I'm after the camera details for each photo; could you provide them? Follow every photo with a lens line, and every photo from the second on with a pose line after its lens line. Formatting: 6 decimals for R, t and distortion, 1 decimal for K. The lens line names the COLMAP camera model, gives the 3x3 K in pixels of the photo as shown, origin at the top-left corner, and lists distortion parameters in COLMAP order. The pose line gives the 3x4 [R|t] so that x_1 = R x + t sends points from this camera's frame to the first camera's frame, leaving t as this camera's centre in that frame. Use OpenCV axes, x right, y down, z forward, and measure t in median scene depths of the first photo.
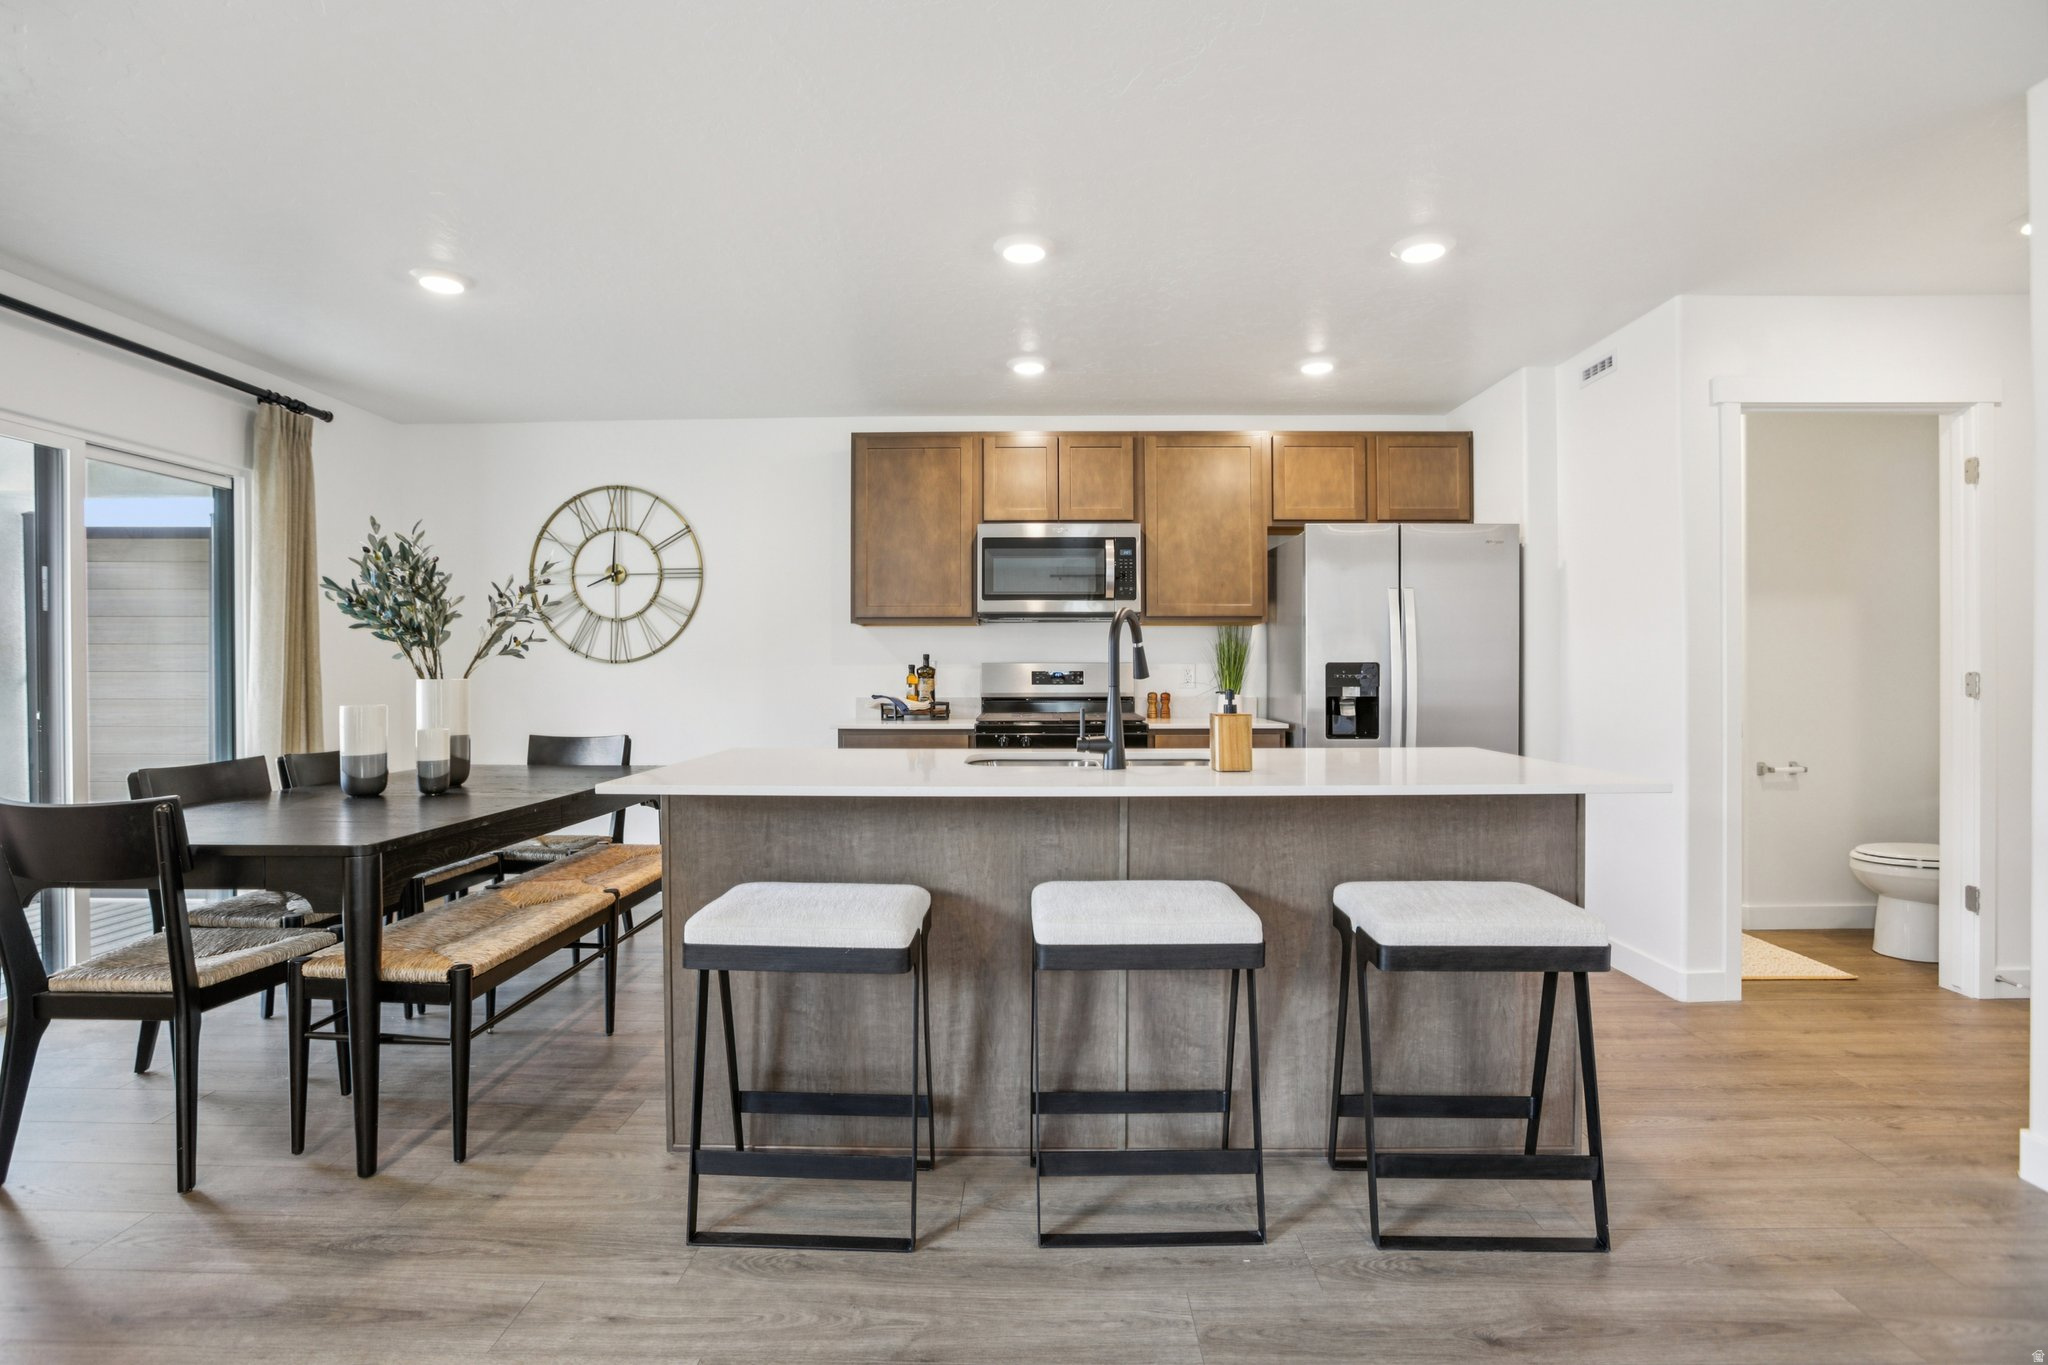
lens RADIAL K [[953.1, 0, 1019.6], [0, 953.1, 674.5], [0, 0, 1]] dist [-0.061849, 0.026546]
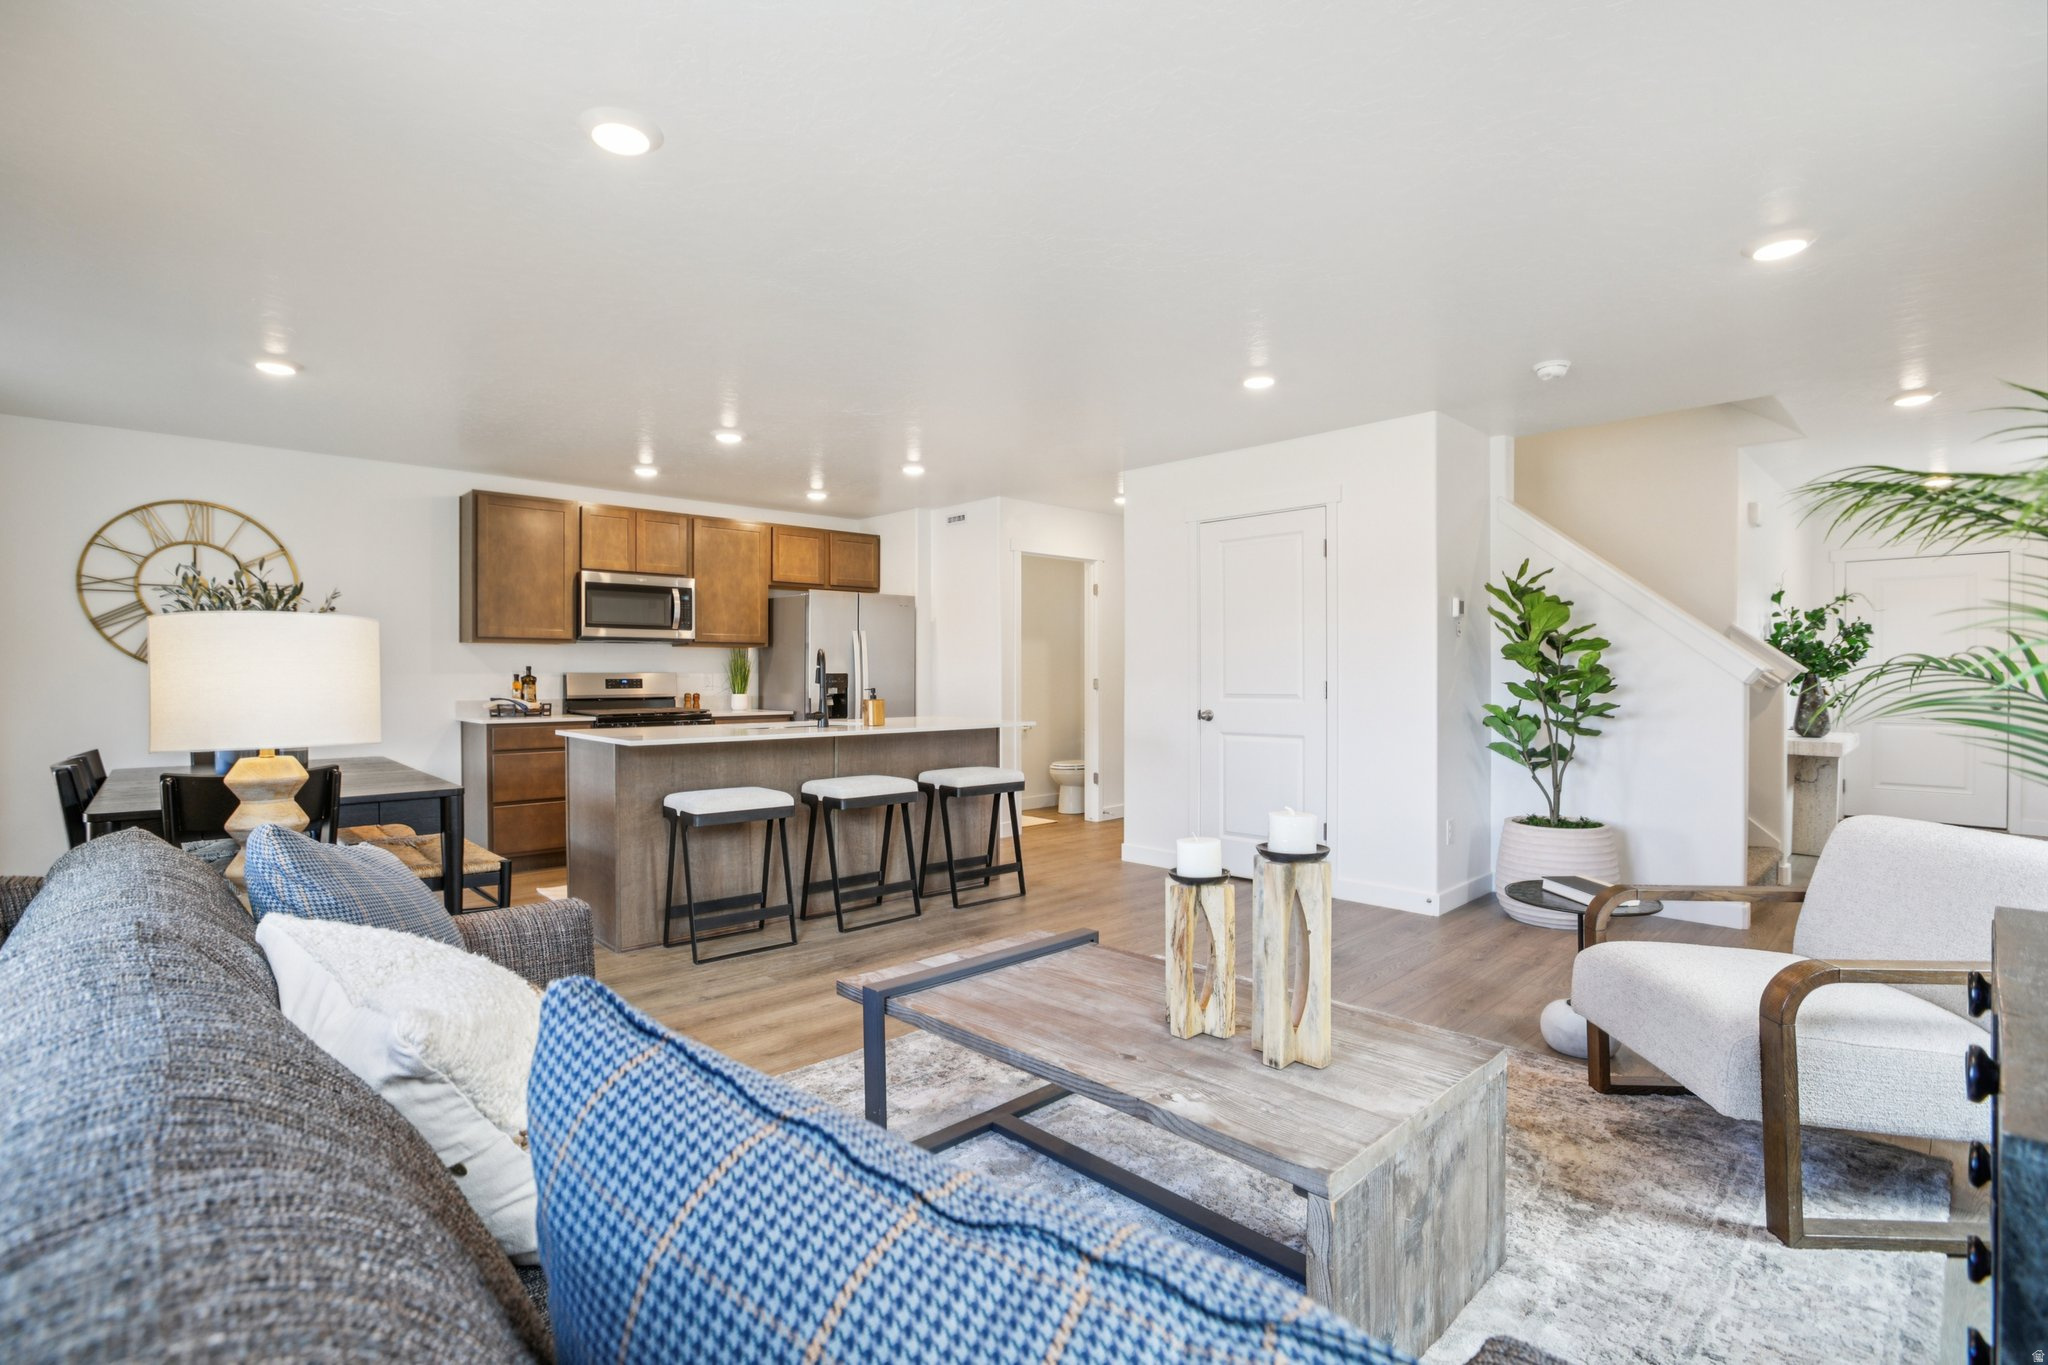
lens RADIAL K [[953.1, 0, 1019.6], [0, 953.1, 674.5], [0, 0, 1]] dist [-0.061849, 0.026546]
pose [[0.716083, 0.000291, 0.698015, -0.536550], [0.002728, 0.999991, -0.003216, -0.003944], [-0.698010, 0.004207, 0.716076, -0.400933]]
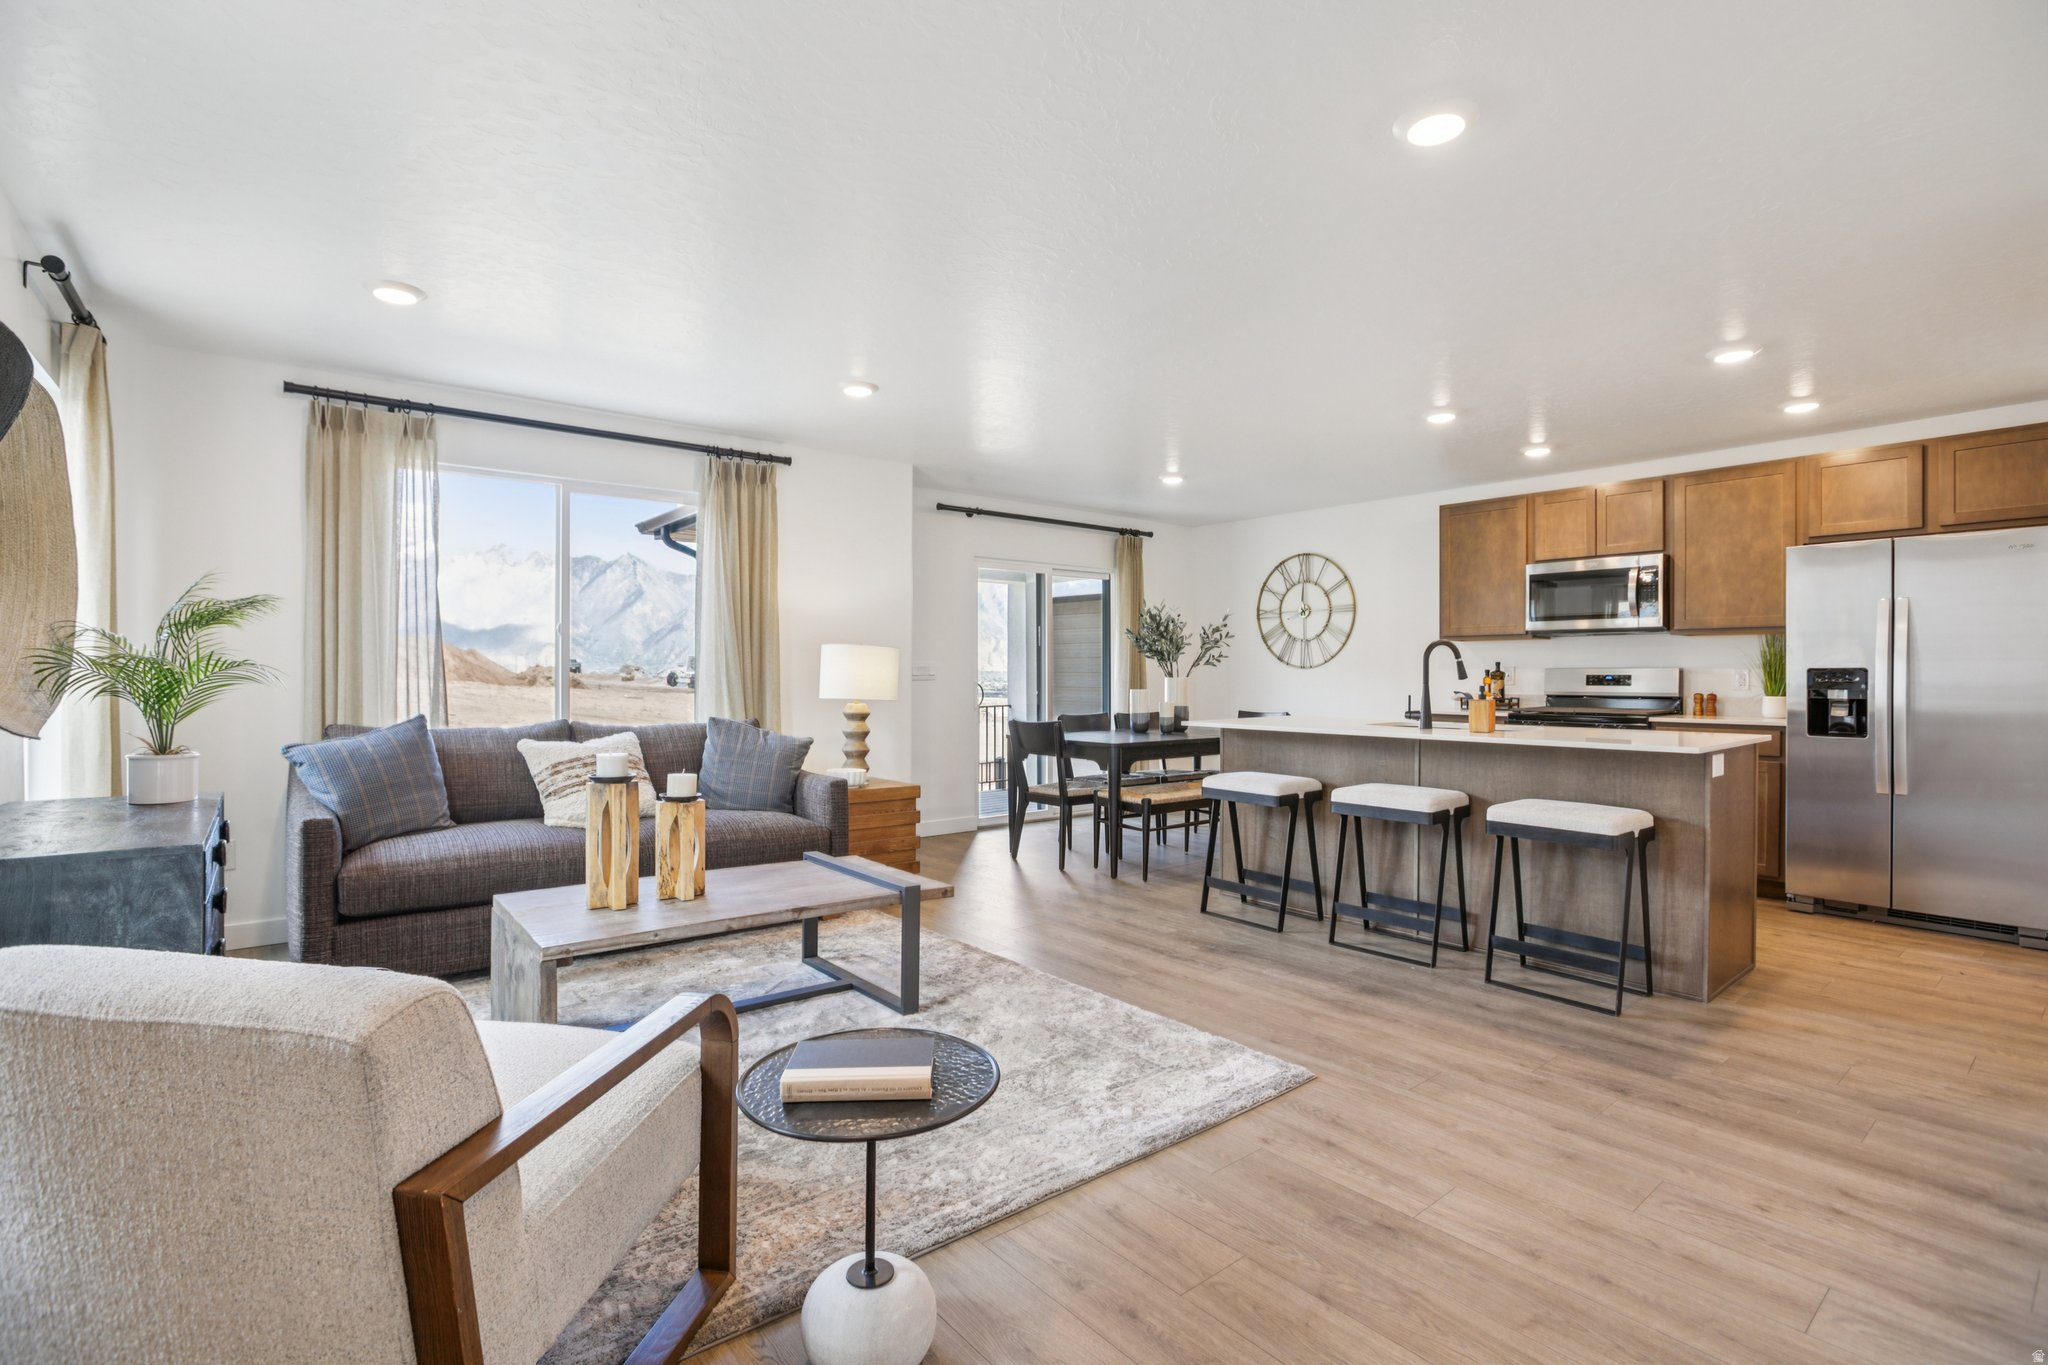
lens RADIAL K [[953.1, 0, 1019.6], [0, 953.1, 674.5], [0, 0, 1]] dist [-0.061849, 0.026546]
pose [[0.641835, 0.003668, -0.766834, 0.511118], [-0.004949, 0.999988, 0.000640, -0.000911], [0.766827, 0.003384, 0.641845, -0.391003]]
